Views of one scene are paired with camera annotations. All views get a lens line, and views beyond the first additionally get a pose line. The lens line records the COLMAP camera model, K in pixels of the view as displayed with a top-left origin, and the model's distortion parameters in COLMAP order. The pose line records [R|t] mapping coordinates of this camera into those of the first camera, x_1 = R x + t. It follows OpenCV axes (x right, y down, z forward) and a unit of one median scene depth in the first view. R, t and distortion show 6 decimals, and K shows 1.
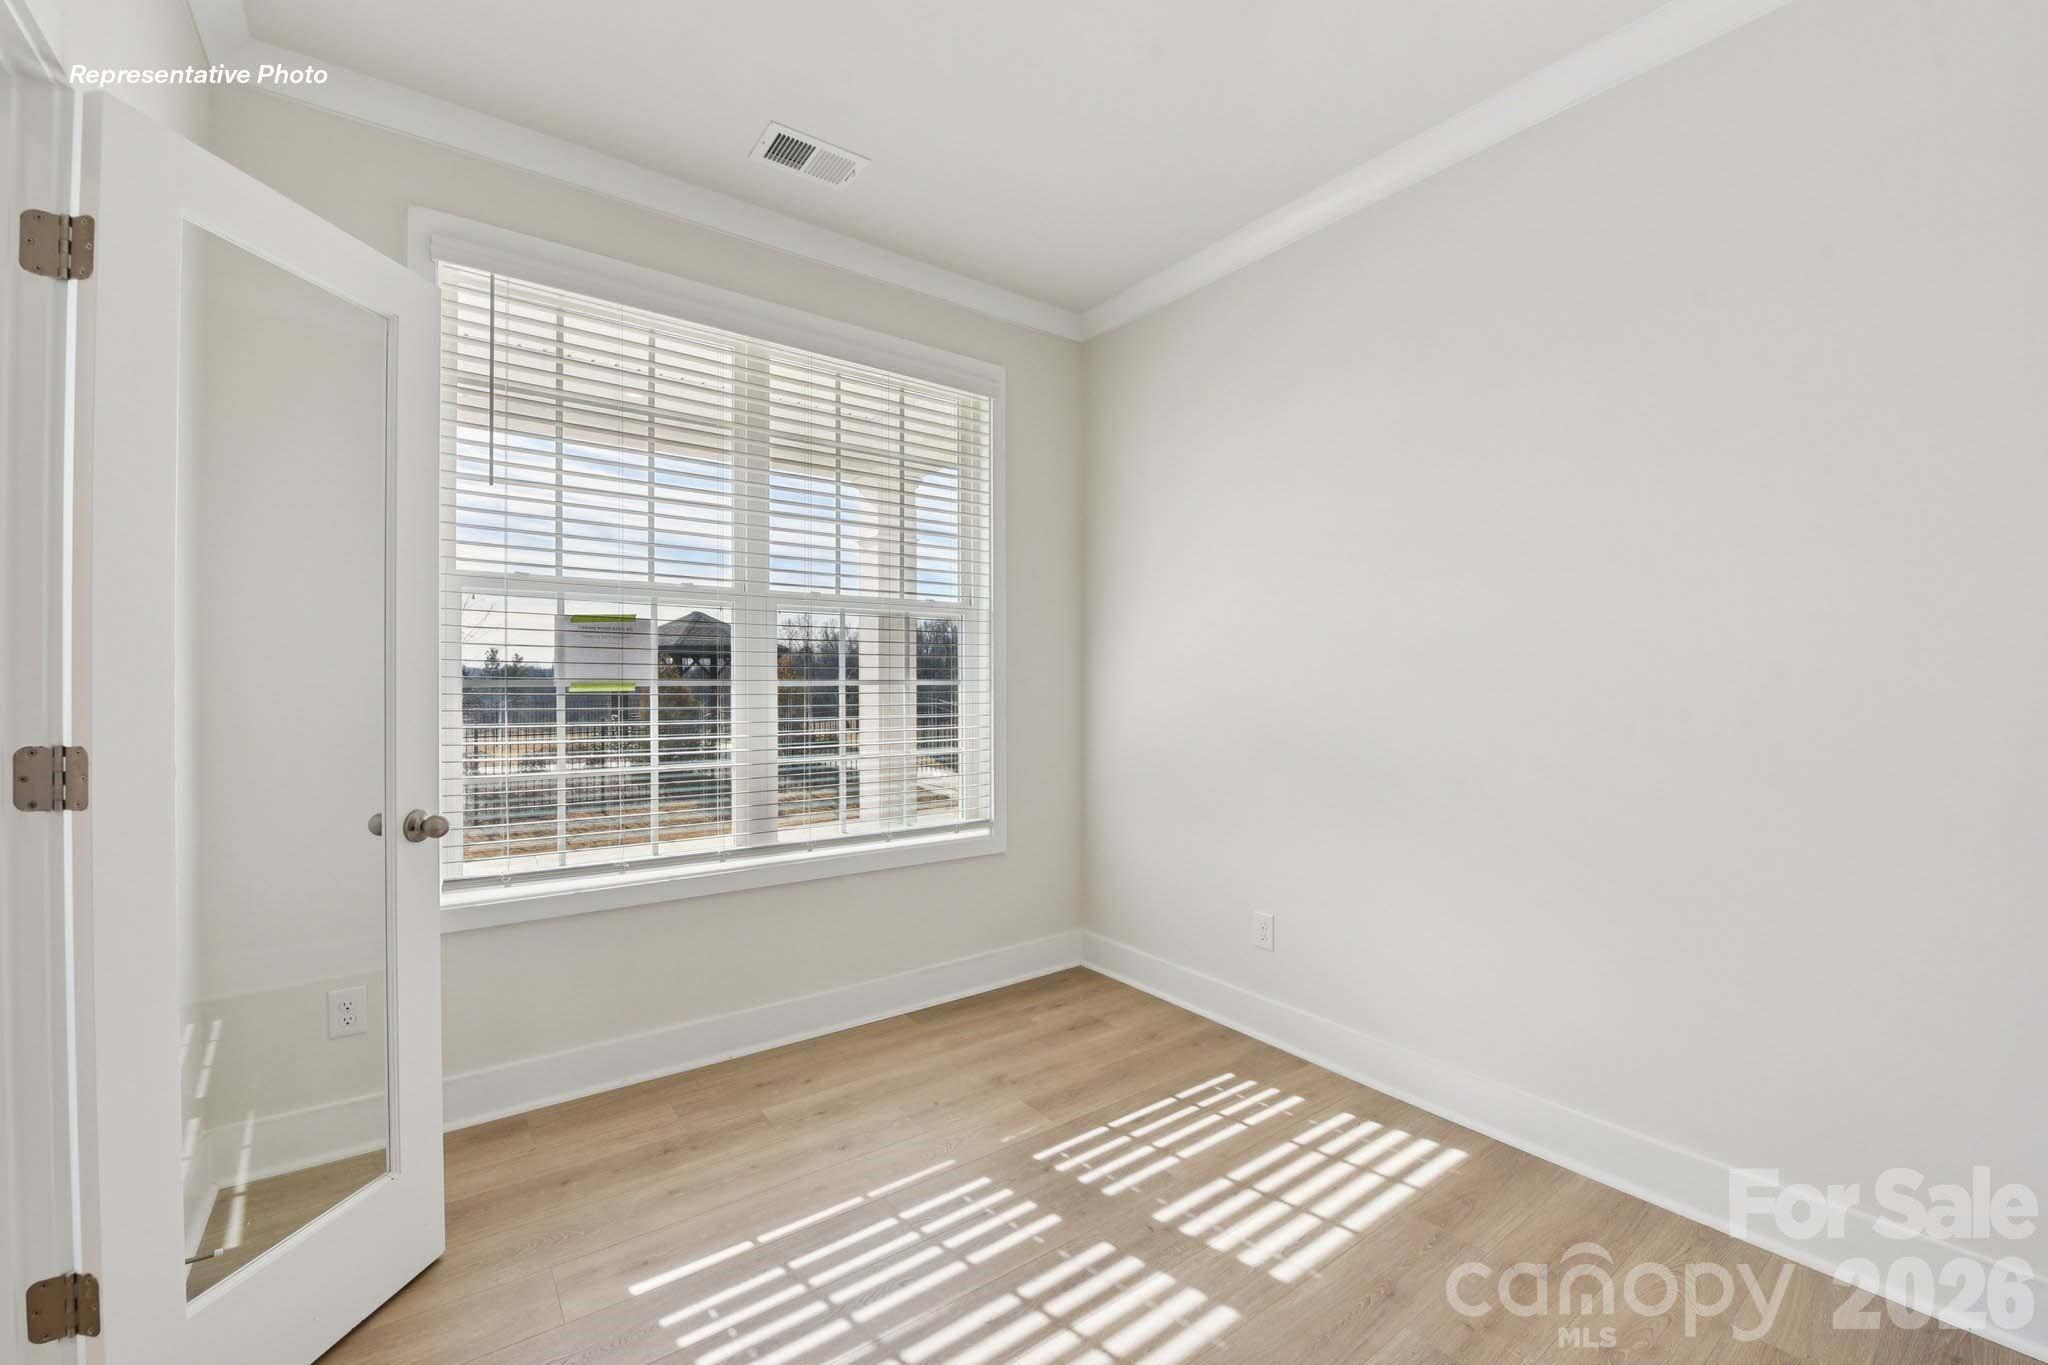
lens RADIAL K [[842.5, 0, 1024.0], [0, 842.5, 682.5], [0, 0, 1]] dist [-0.020056, -0.000438]
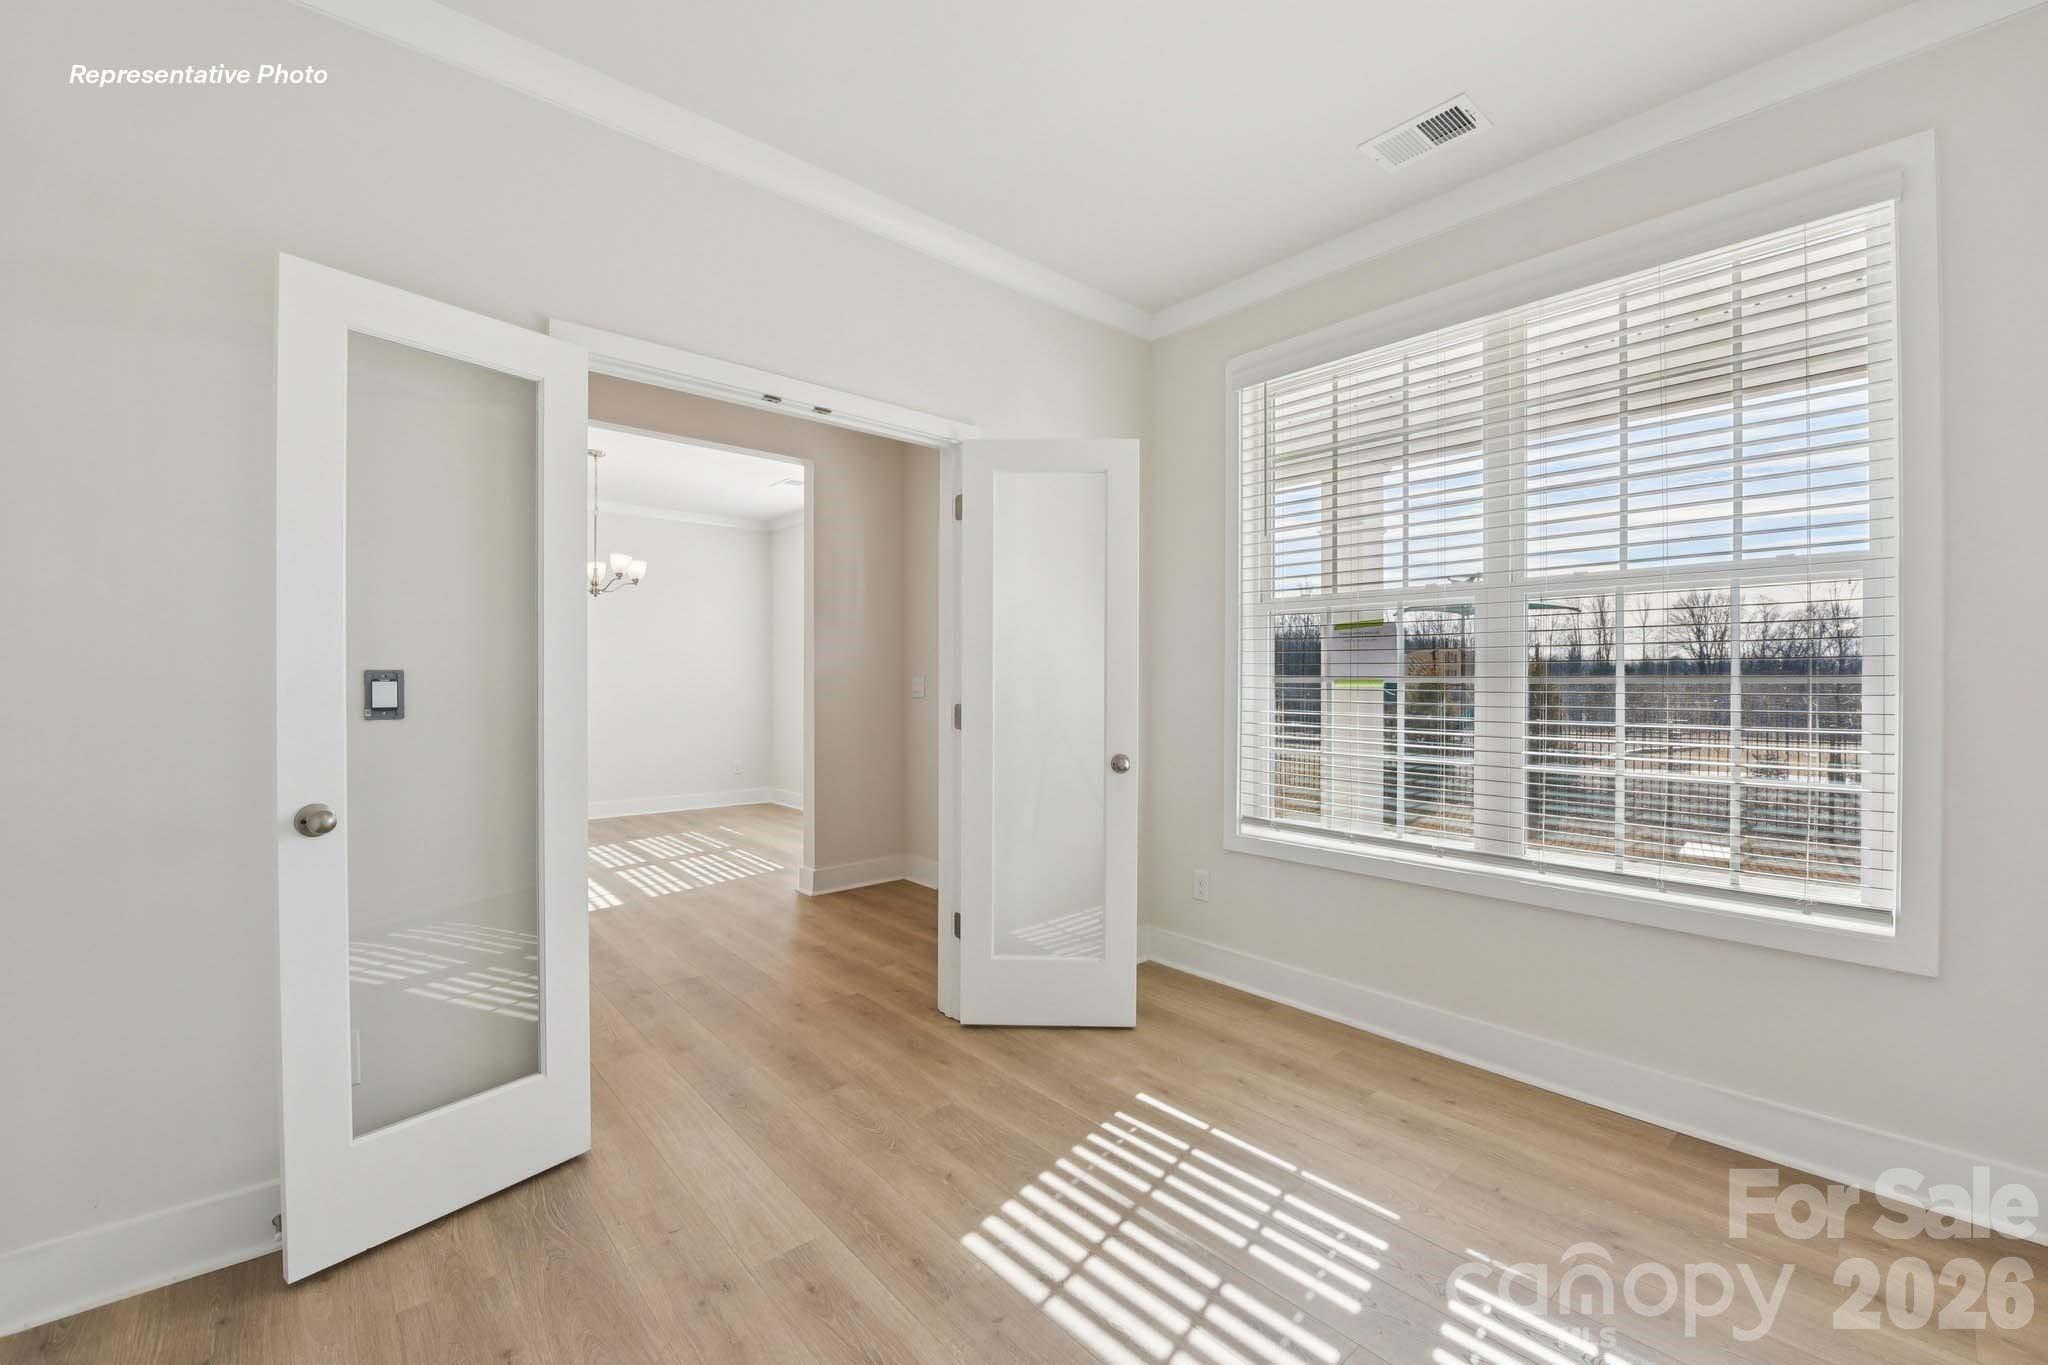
lens RADIAL K [[842.5, 0, 1024.0], [0, 842.5, 682.5], [0, 0, 1]] dist [-0.020056, -0.000438]
pose [[0.065194, 0.003362, -0.997867, 0.629732], [-0.000331, 0.999994, 0.003347, 0.000198], [0.997873, 0.000112, 0.065195, 0.446210]]
